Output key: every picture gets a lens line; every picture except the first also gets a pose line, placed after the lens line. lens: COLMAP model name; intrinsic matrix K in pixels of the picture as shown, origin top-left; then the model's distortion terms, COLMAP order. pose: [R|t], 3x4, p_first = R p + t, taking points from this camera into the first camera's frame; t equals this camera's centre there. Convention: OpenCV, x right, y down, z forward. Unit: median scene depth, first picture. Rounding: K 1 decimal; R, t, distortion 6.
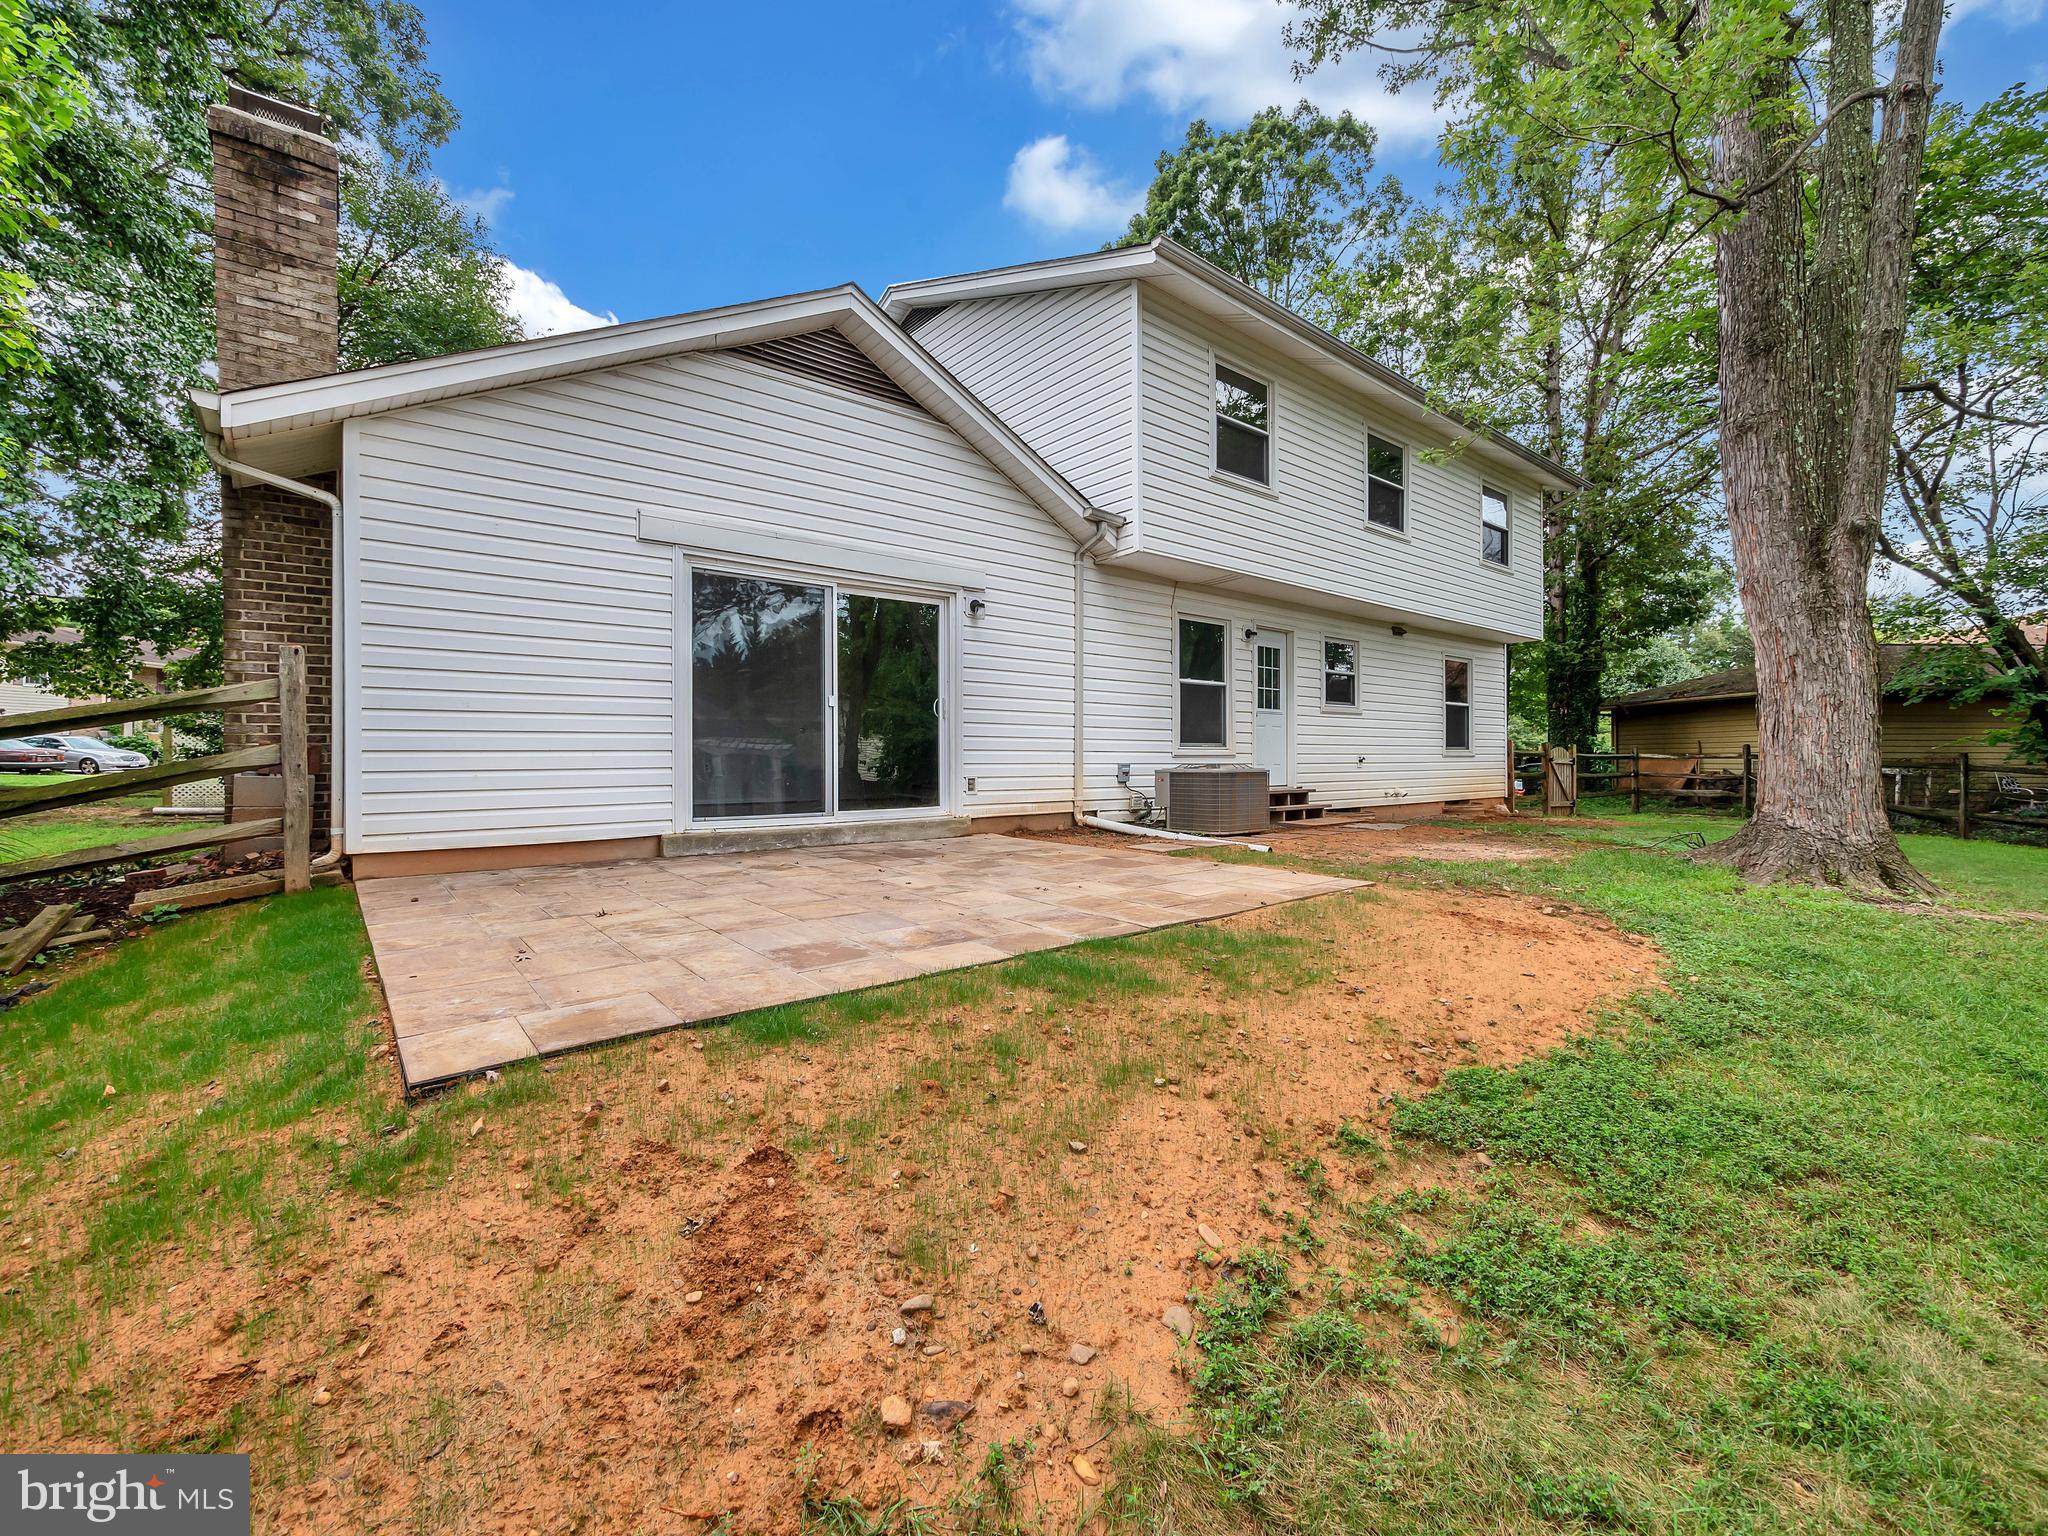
lens RADIAL K [[880.6, 0, 1038.0], [0, 880.6, 774.9], [0, 0, 1]] dist [-0.000069, 0.000023]
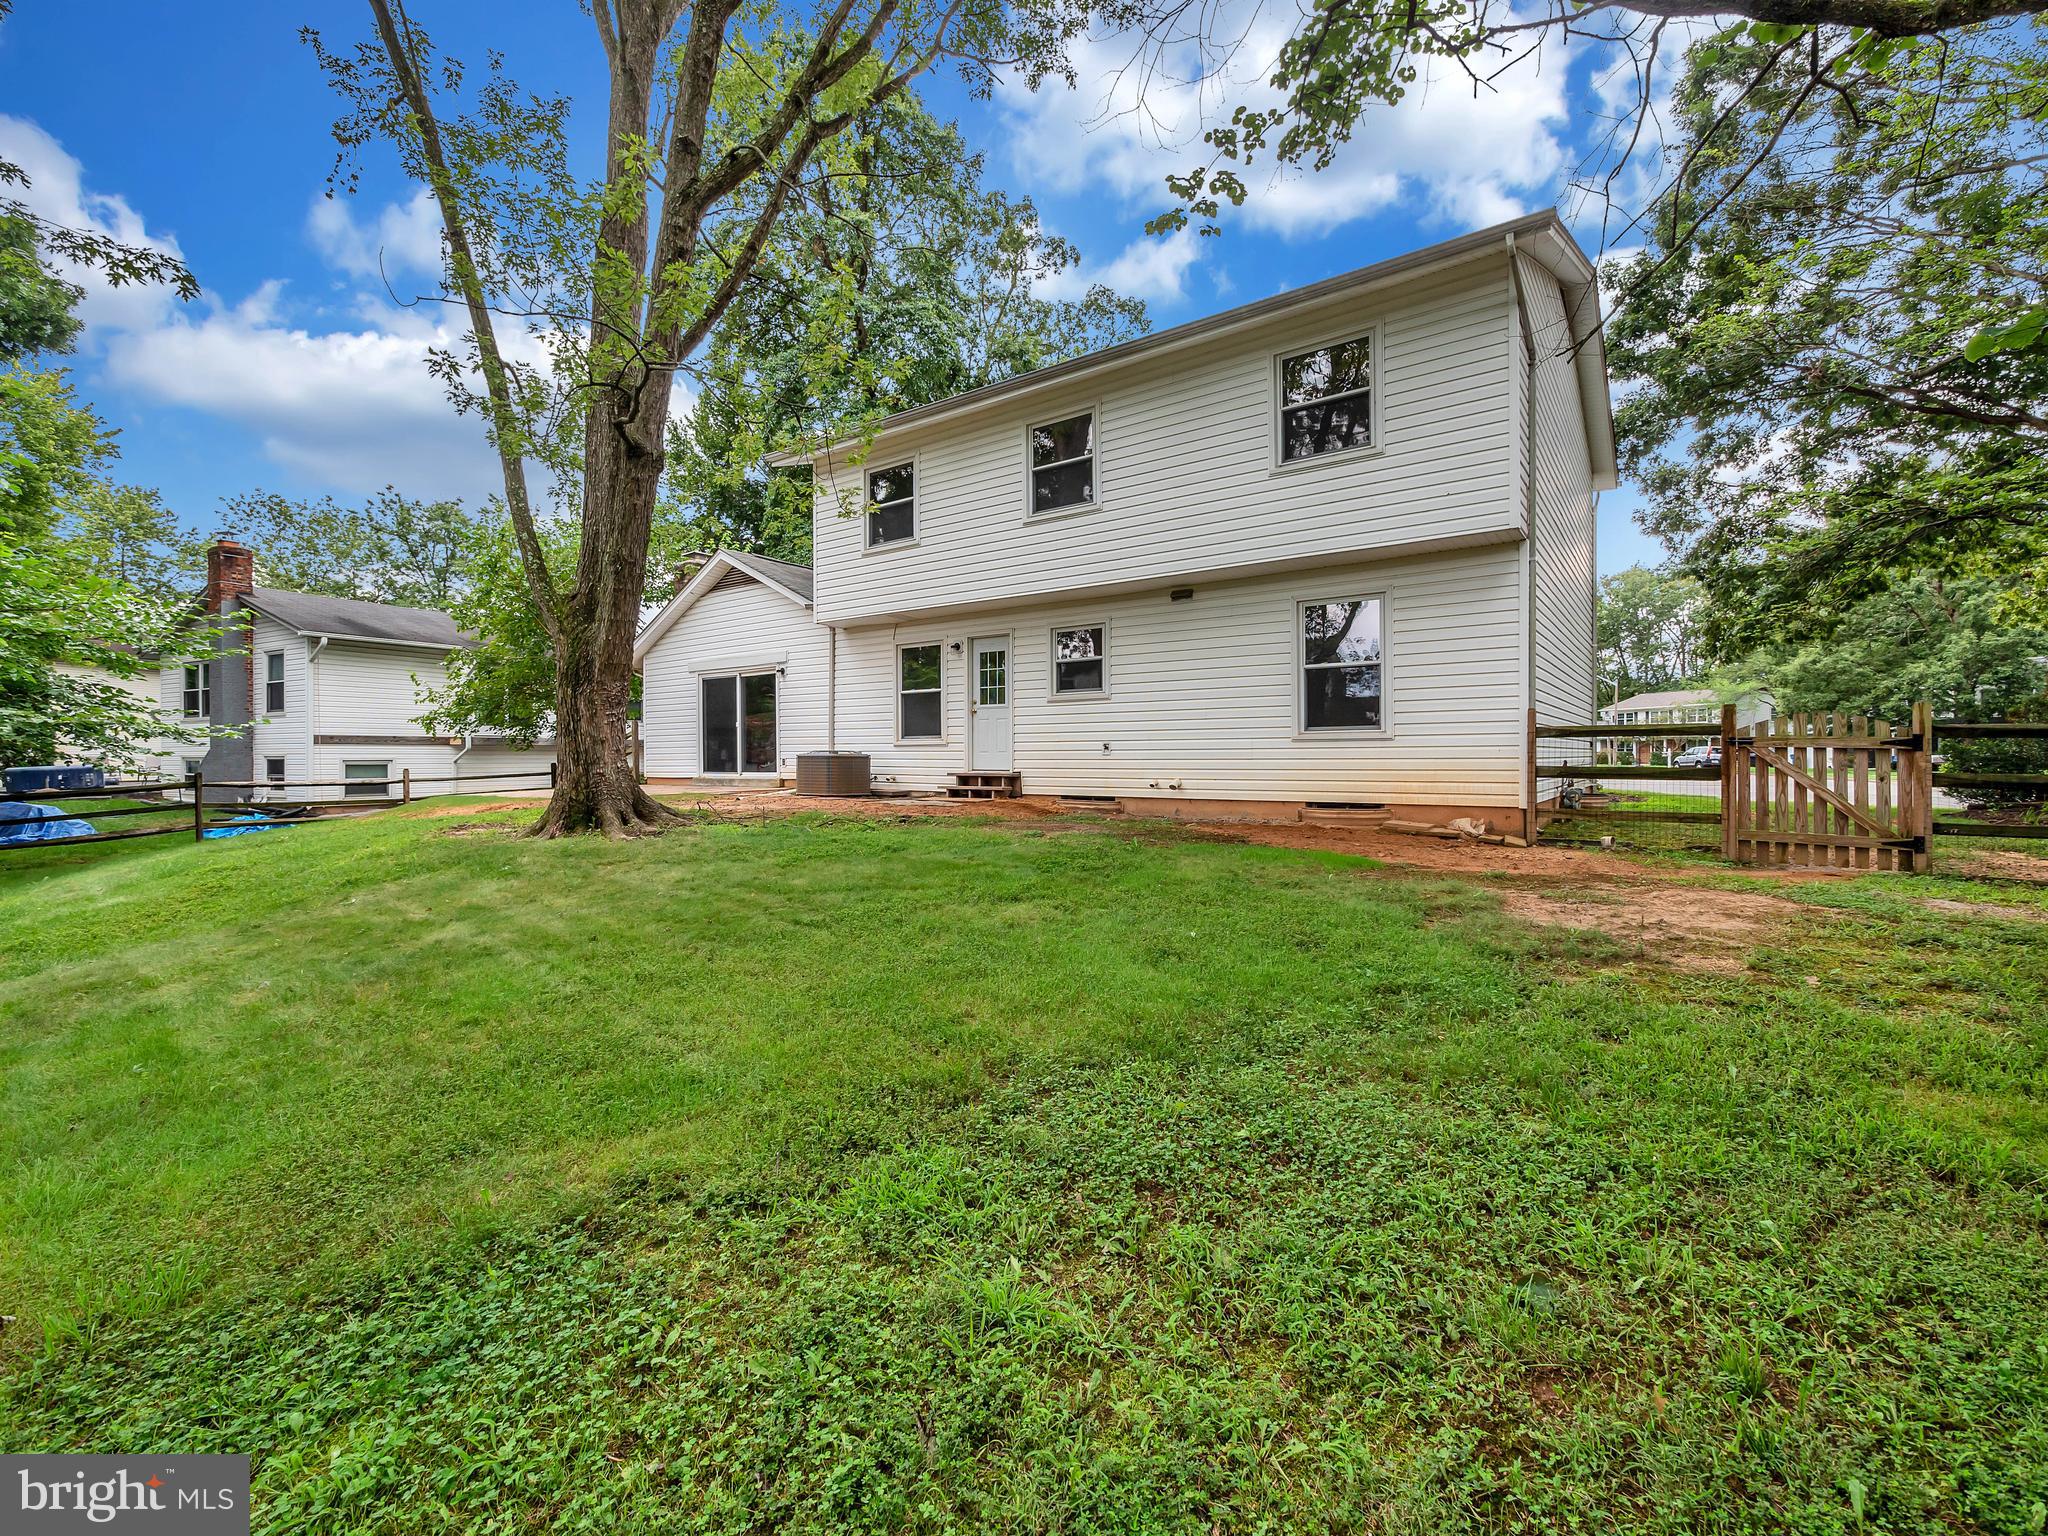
lens RADIAL K [[880.6, 0, 1038.0], [0, 880.6, 774.9], [0, 0, 1]] dist [-0.000069, 0.000023]
pose [[0.240681, 0.029455, -0.970157, 1.451600], [-0.006625, 0.999566, 0.028704, -0.014961], [0.970582, -0.000481, 0.240771, 0.793104]]
